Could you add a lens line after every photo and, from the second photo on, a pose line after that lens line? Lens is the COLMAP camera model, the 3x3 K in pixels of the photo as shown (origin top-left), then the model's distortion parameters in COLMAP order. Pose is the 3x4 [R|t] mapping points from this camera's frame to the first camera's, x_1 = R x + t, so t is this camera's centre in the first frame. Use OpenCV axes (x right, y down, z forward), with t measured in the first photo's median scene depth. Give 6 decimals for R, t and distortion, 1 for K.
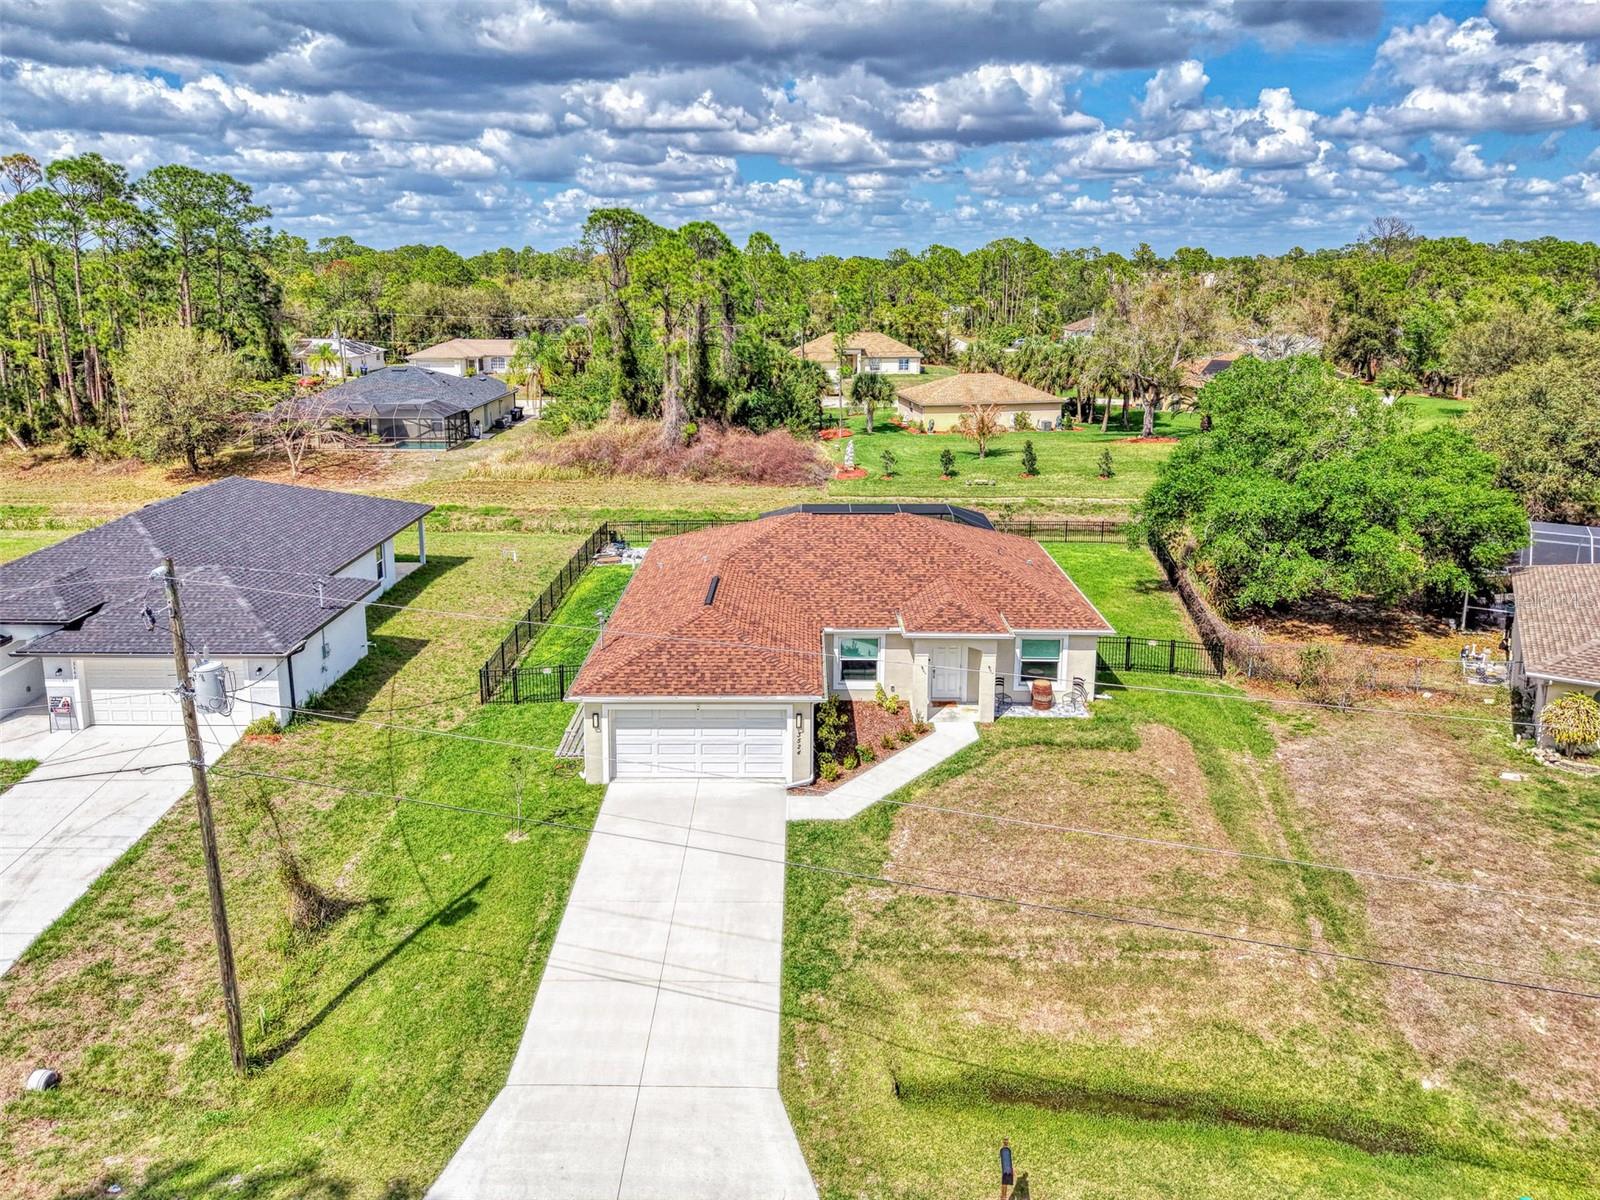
lens RADIAL K [[1125.0, 0, 794.1], [0, 1125.0, 477.5], [0, 0, 1]] dist [0.003541, 0.005660]
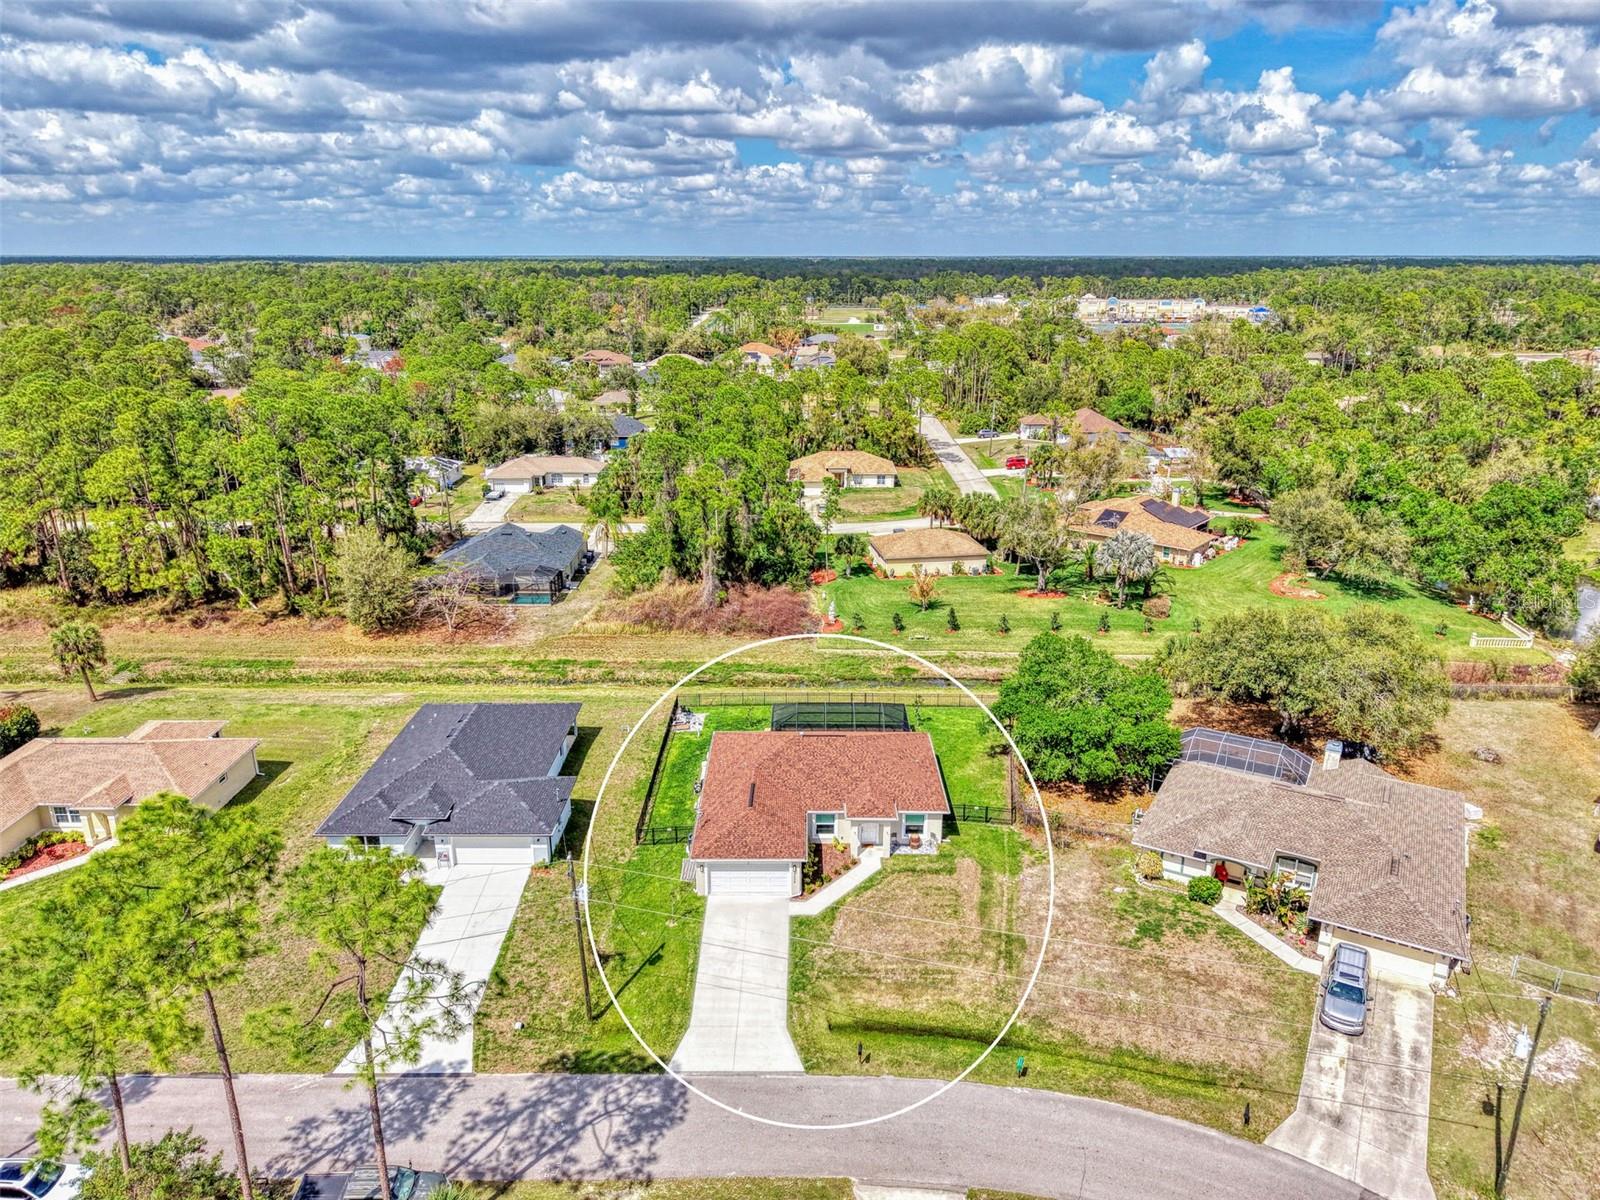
lens RADIAL K [[1101.9, 0, 800.0], [0, 1101.9, 600.0], [0, 0, 1]] dist [0.031038, -0.035921]
pose [[0.999977, -0.006184, 0.002945, 0.008500], [0.005735, 0.991017, 0.133616, -0.433506], [-0.003745, -0.133596, 0.991029, -0.783161]]
